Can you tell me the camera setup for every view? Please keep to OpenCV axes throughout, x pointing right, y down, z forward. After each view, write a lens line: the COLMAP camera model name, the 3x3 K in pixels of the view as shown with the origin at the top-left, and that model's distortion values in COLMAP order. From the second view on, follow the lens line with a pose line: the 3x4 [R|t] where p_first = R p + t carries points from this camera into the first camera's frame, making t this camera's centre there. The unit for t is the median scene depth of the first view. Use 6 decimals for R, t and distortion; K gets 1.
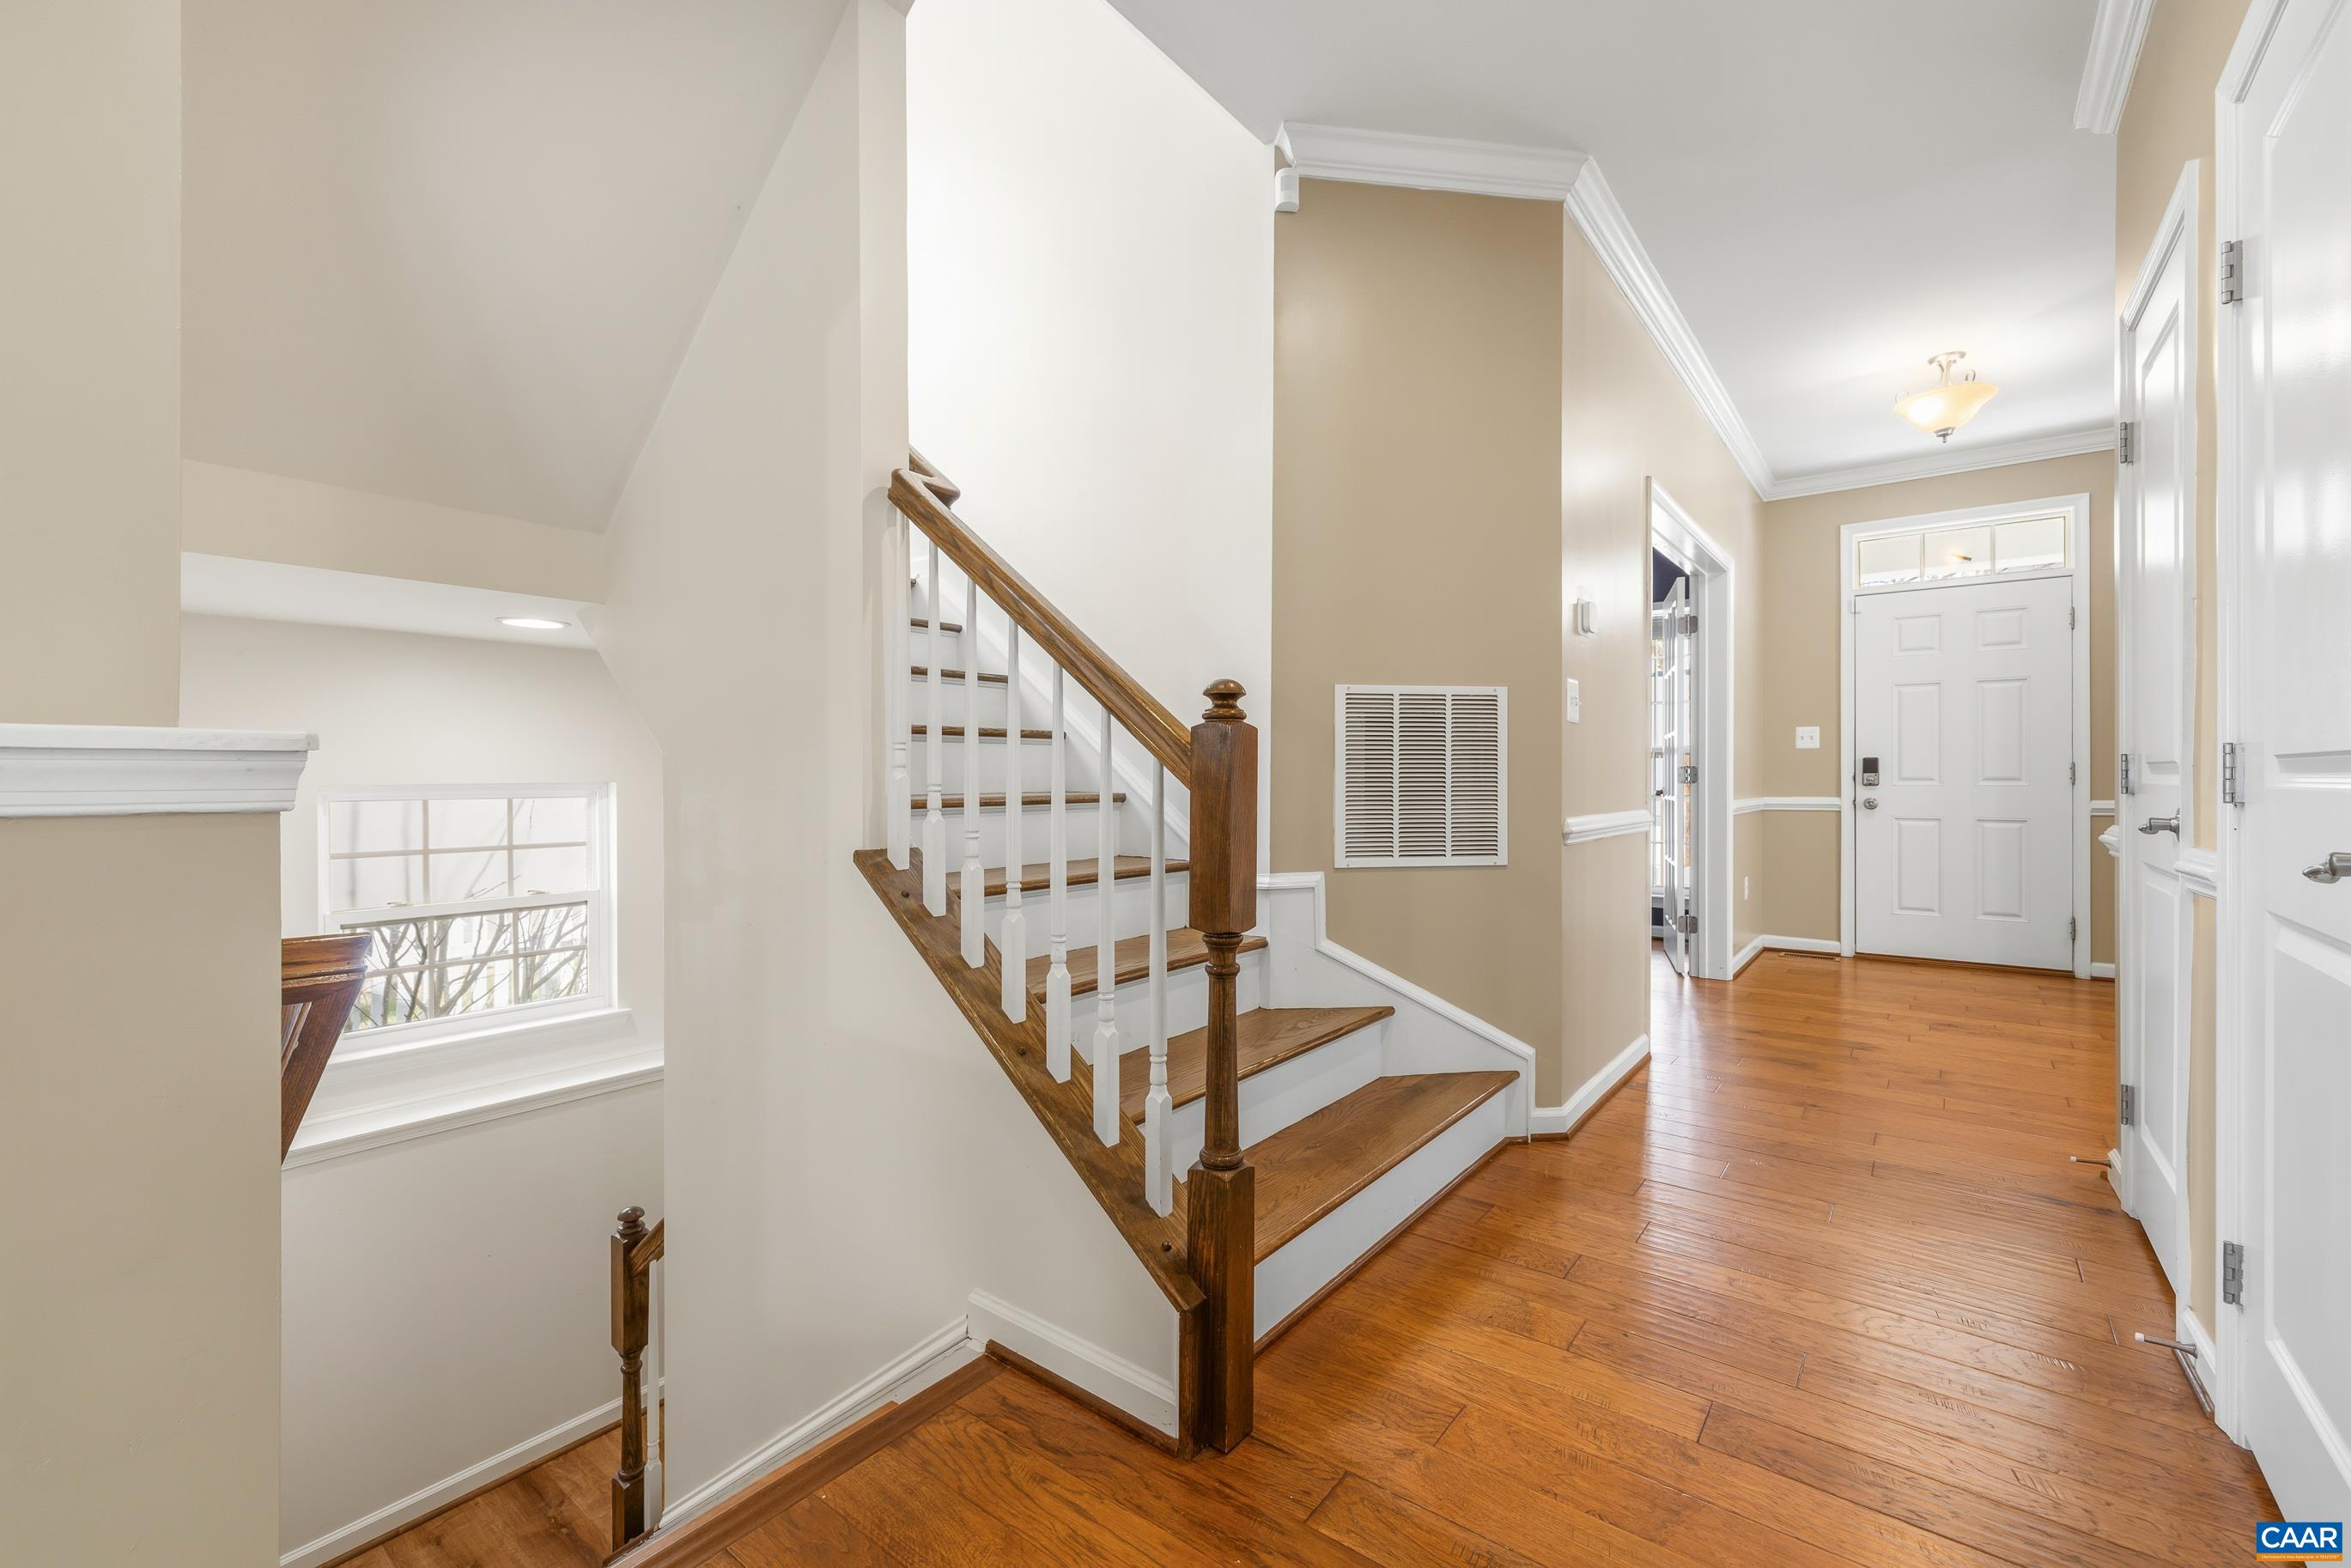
lens RADIAL K [[993.8, 0, 1181.8], [0, 993.8, 783.7], [0, 0, 1]] dist [0.001625, -0.000012]
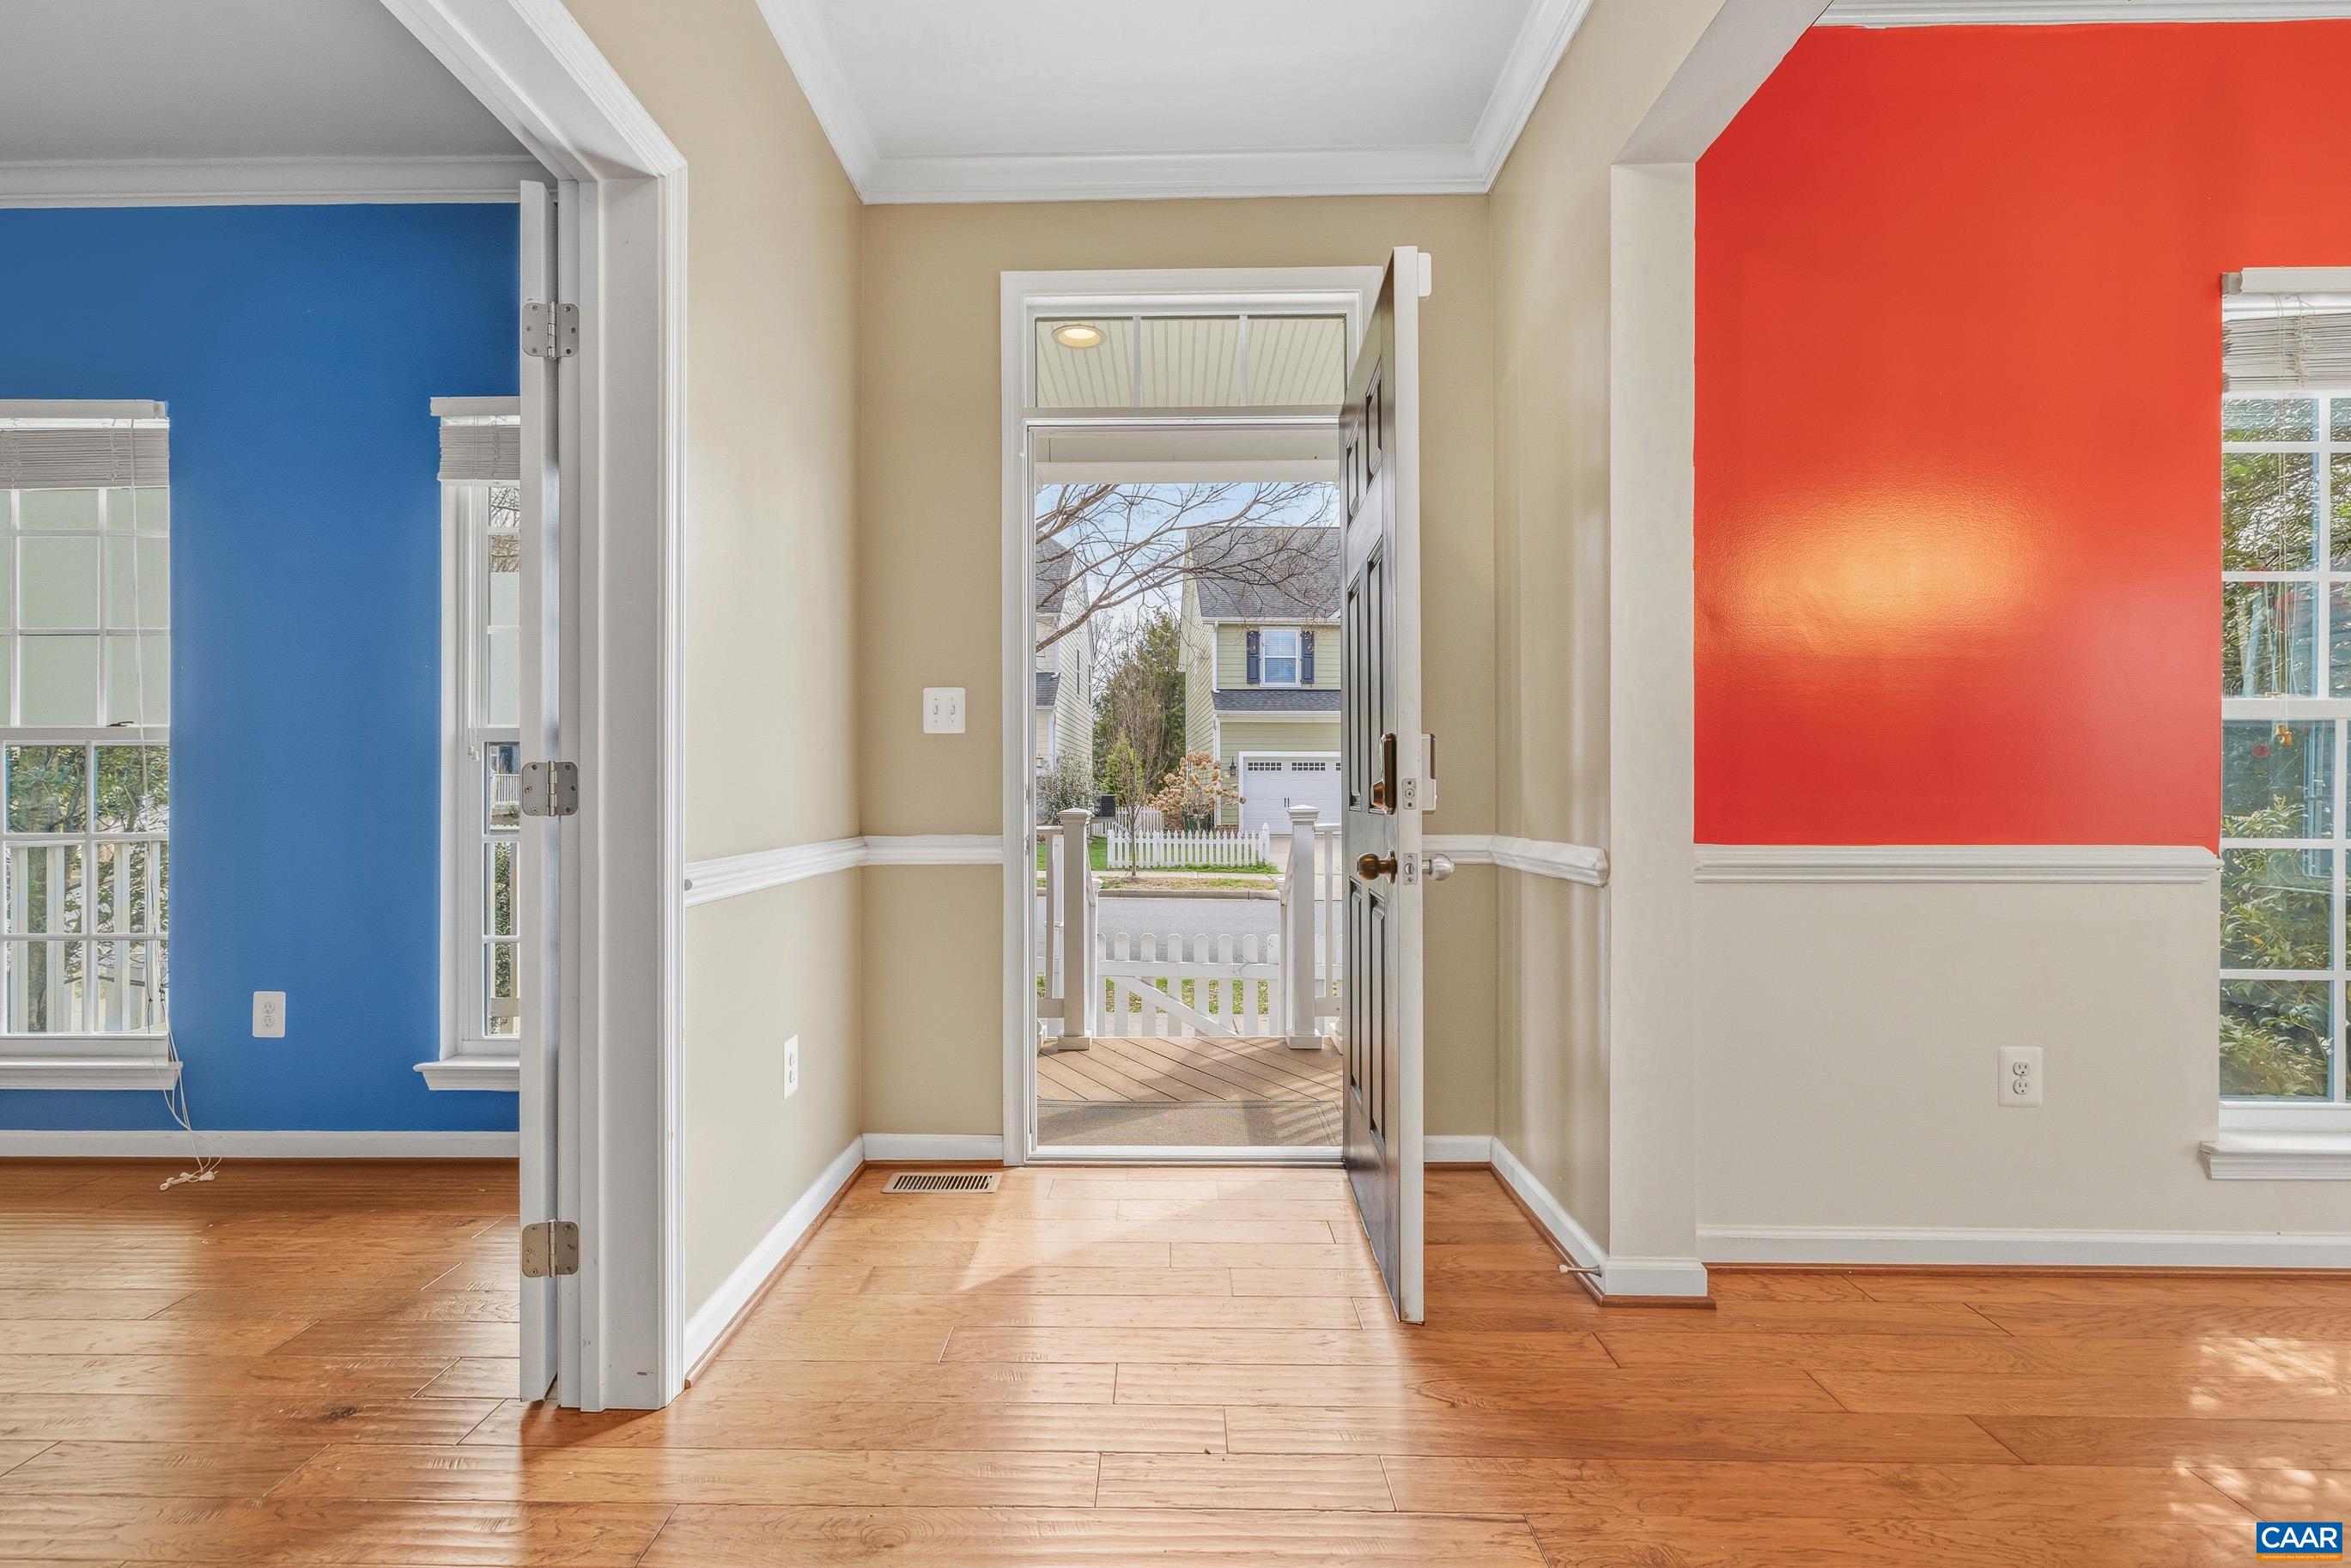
lens RADIAL K [[1177.0, 0, 1172.0], [0, 1177.0, 794.2], [0, 0, 1]] dist [-0.000603, -0.000248]
pose [[0.795742, 0.001687, 0.605633, 0.382335], [0.001975, 0.999984, -0.005381, -0.004047], [-0.605632, 0.005478, 0.795726, 0.497729]]
